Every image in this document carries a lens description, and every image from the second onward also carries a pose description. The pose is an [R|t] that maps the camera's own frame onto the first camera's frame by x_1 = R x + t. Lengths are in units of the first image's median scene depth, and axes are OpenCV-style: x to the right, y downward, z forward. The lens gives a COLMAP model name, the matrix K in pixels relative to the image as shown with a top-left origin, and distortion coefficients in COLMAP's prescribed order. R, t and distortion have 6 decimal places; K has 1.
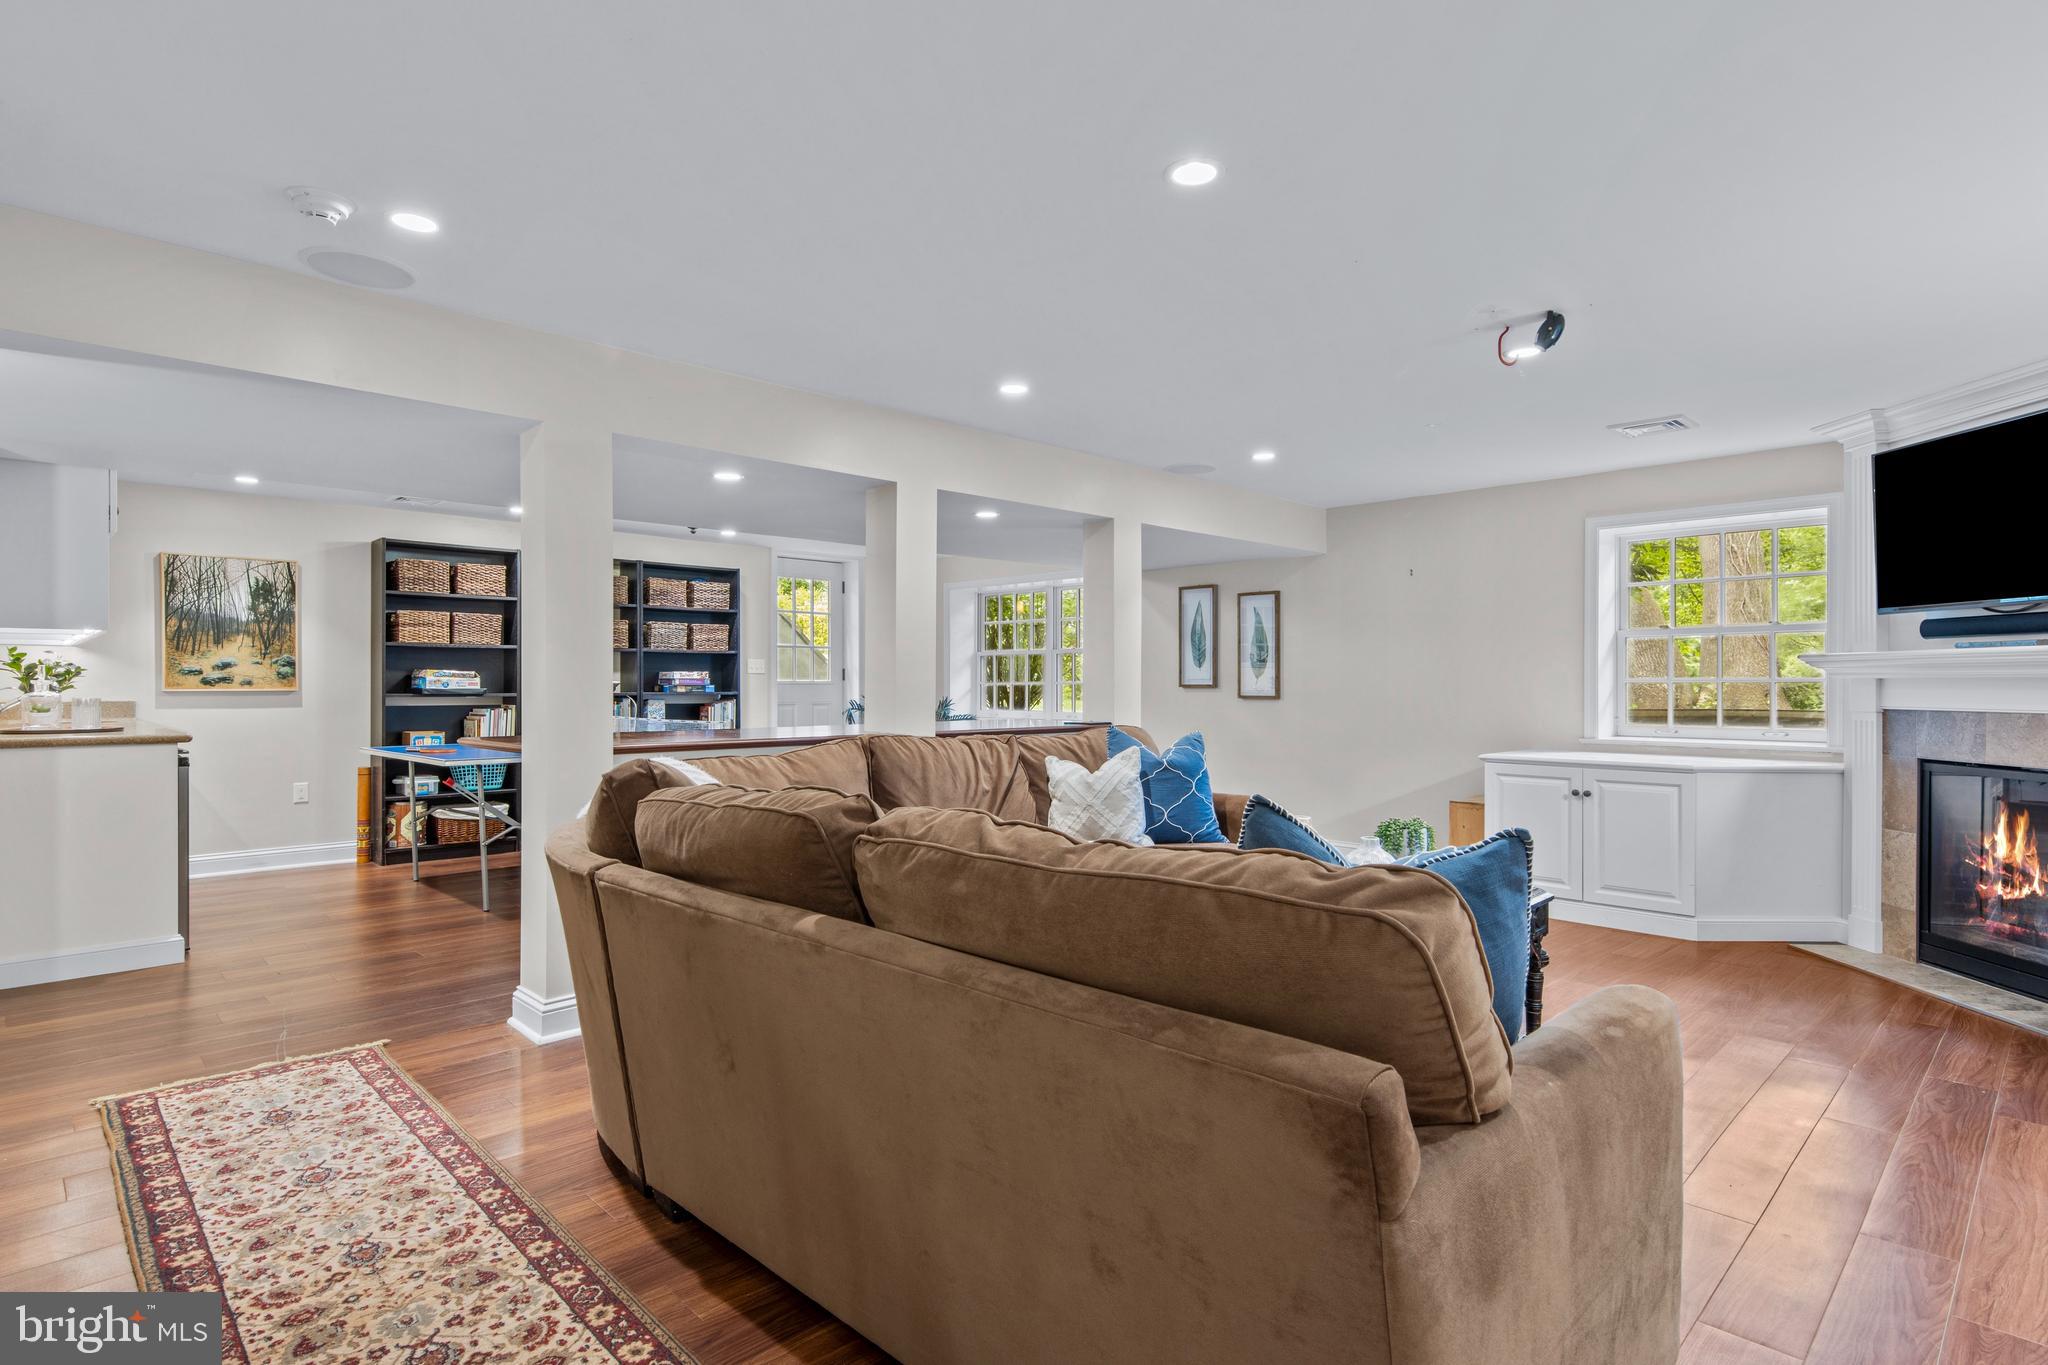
lens RADIAL K [[1043.0, 0, 1028.2], [0, 1043.0, 685.5], [0, 0, 1]] dist [0.011760, -0.003074]
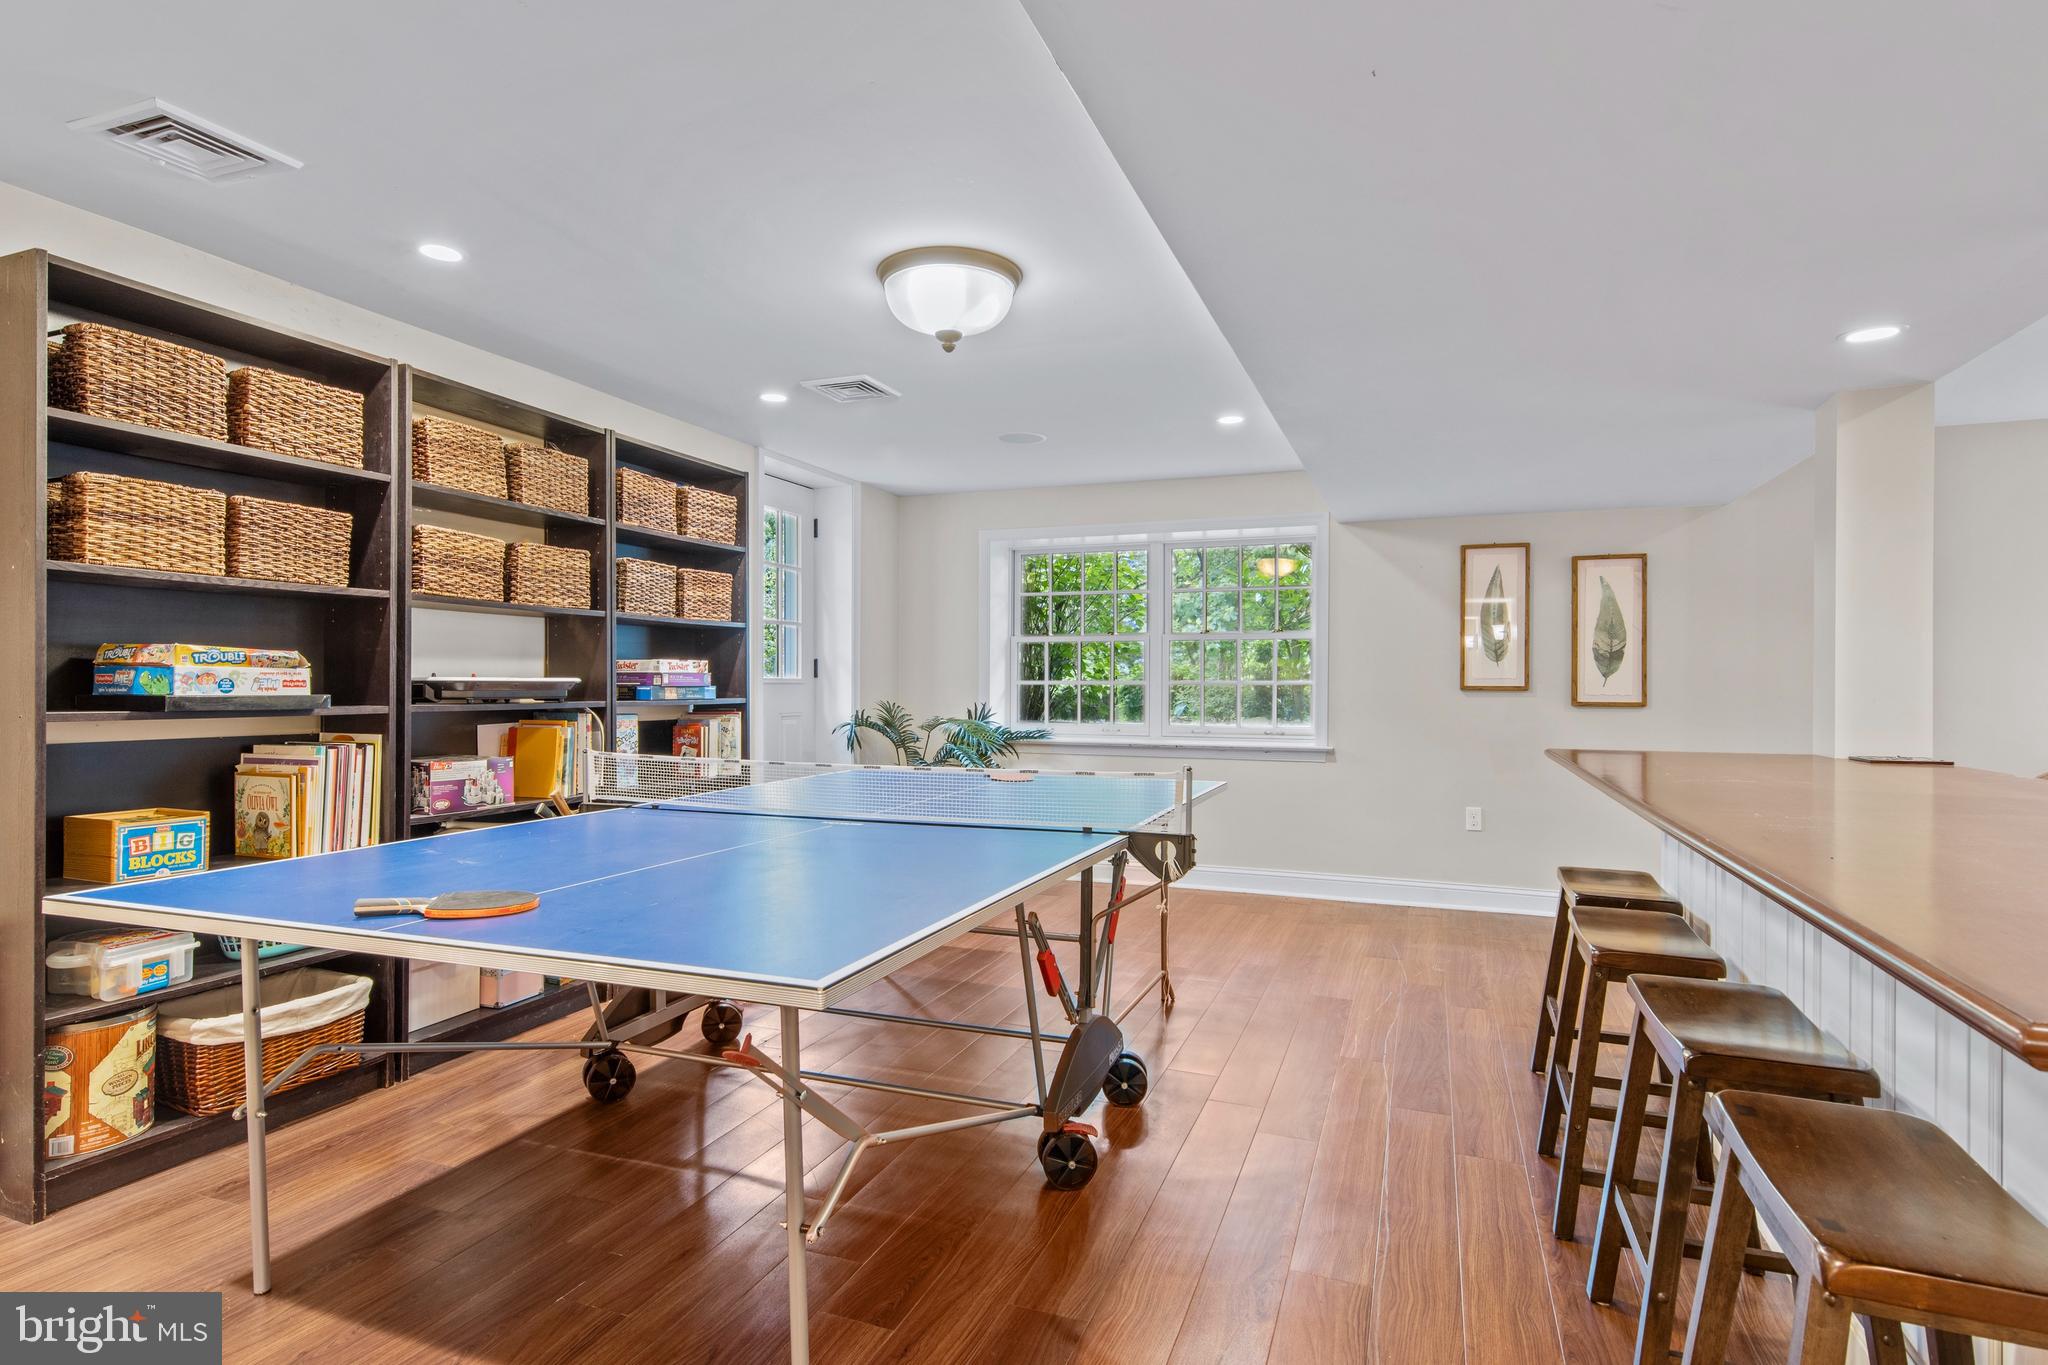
lens RADIAL K [[1043.0, 0, 1018.4], [0, 1043.0, 685.8], [0, 0, 1]] dist [0.011760, -0.003074]
pose [[0.915910, 0.001012, 0.401382, -0.403604], [-0.001586, 0.999998, 0.001099, -0.001389], [-0.401380, -0.001643, 0.915910, 0.490494]]
